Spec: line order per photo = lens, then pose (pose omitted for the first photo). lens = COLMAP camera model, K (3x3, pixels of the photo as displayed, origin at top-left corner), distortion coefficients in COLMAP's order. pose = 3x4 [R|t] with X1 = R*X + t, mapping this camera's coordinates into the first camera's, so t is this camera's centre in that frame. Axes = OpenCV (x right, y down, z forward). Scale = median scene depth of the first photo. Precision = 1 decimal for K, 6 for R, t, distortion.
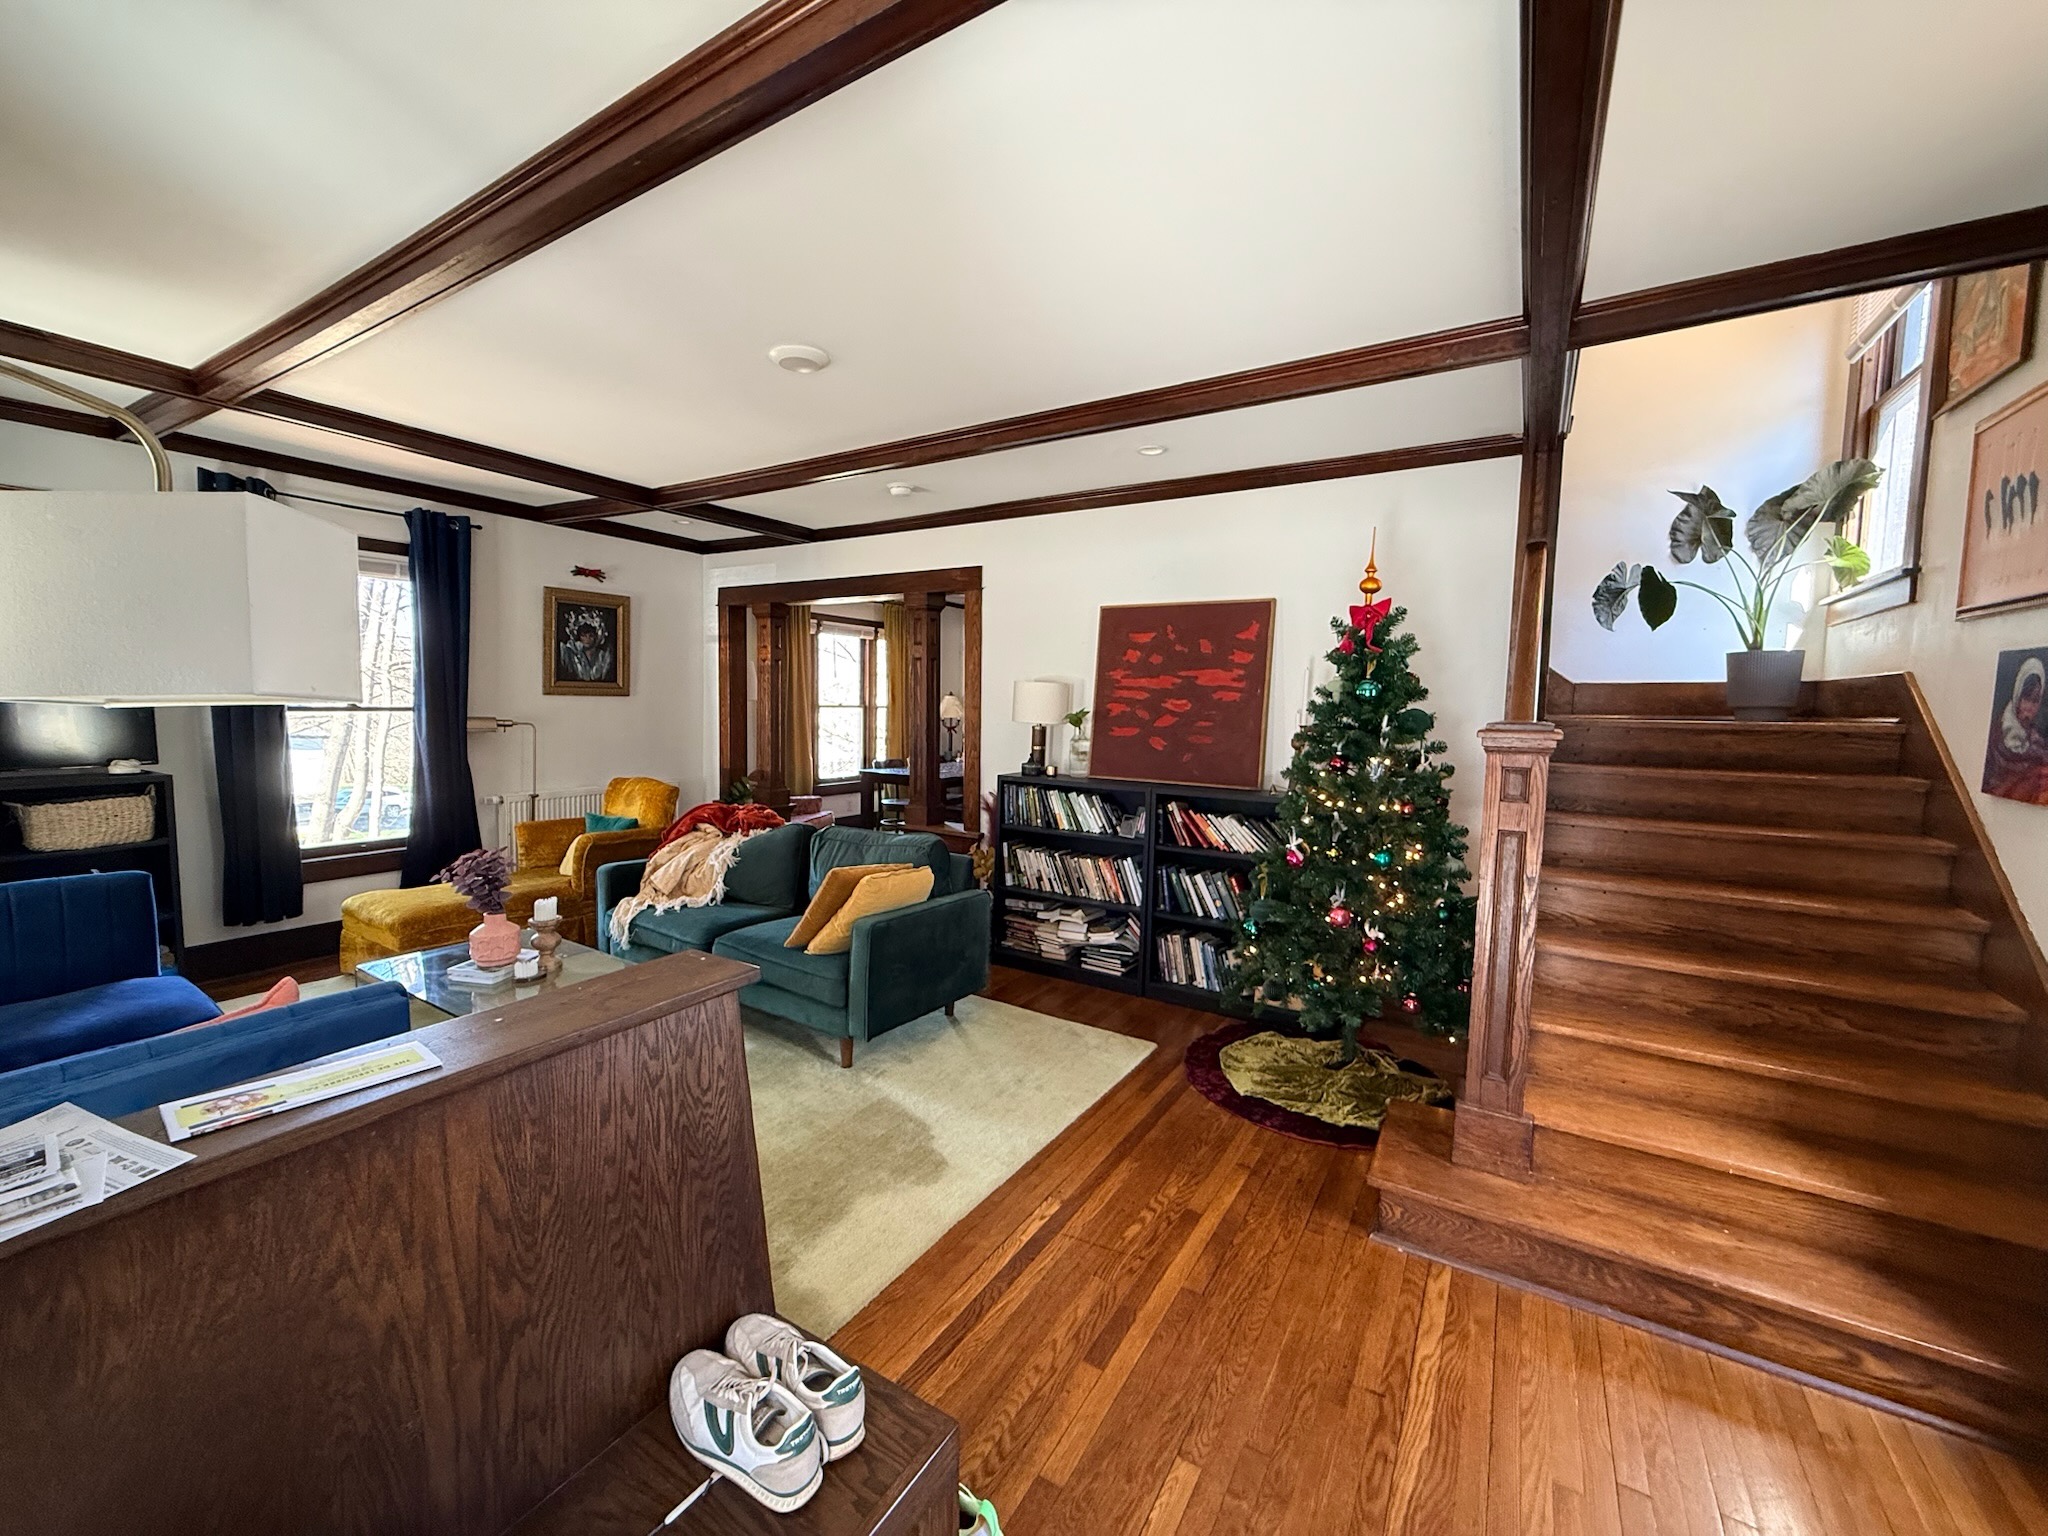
lens RADIAL K [[818.0, 0, 1015.8], [0, 818.0, 770.5], [0, 0, 1]] dist [0.000834, -0.000672]
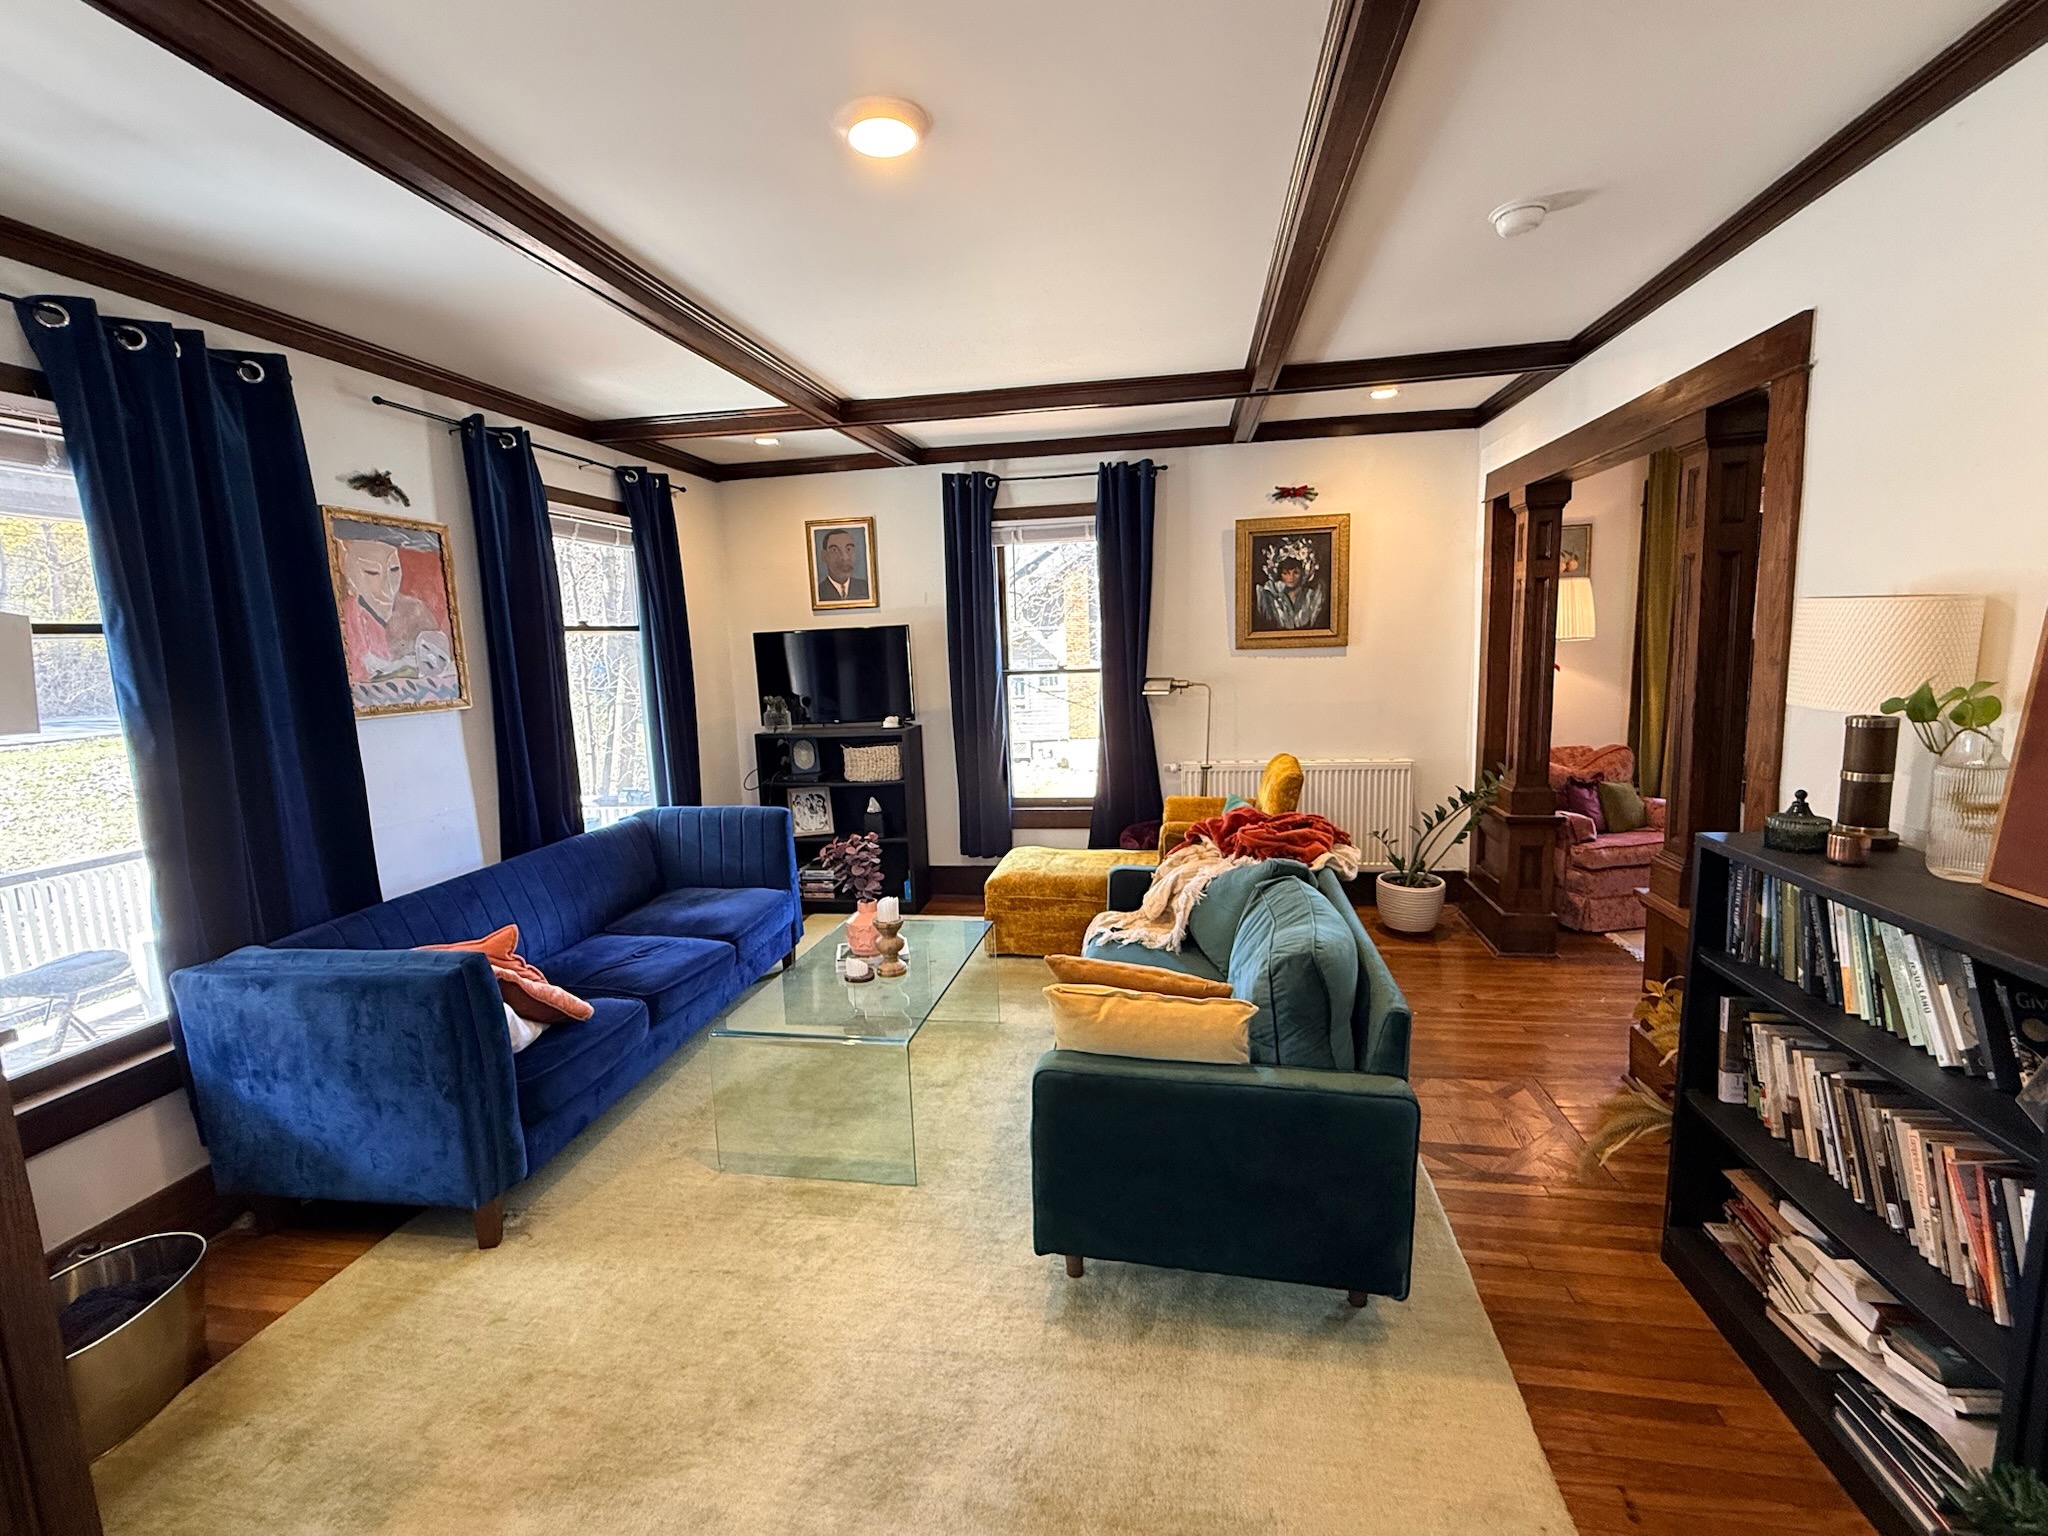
lens RADIAL K [[916.1, 0, 1016.9], [0, 916.1, 767.8], [0, 0, 1]] dist [-0.004053, -0.000280]
pose [[0.366610, 0.098049, -0.925194, 0.252772], [-0.036433, 0.995181, 0.091030, -0.051861], [0.929661, 0.000335, 0.368416, 0.469636]]
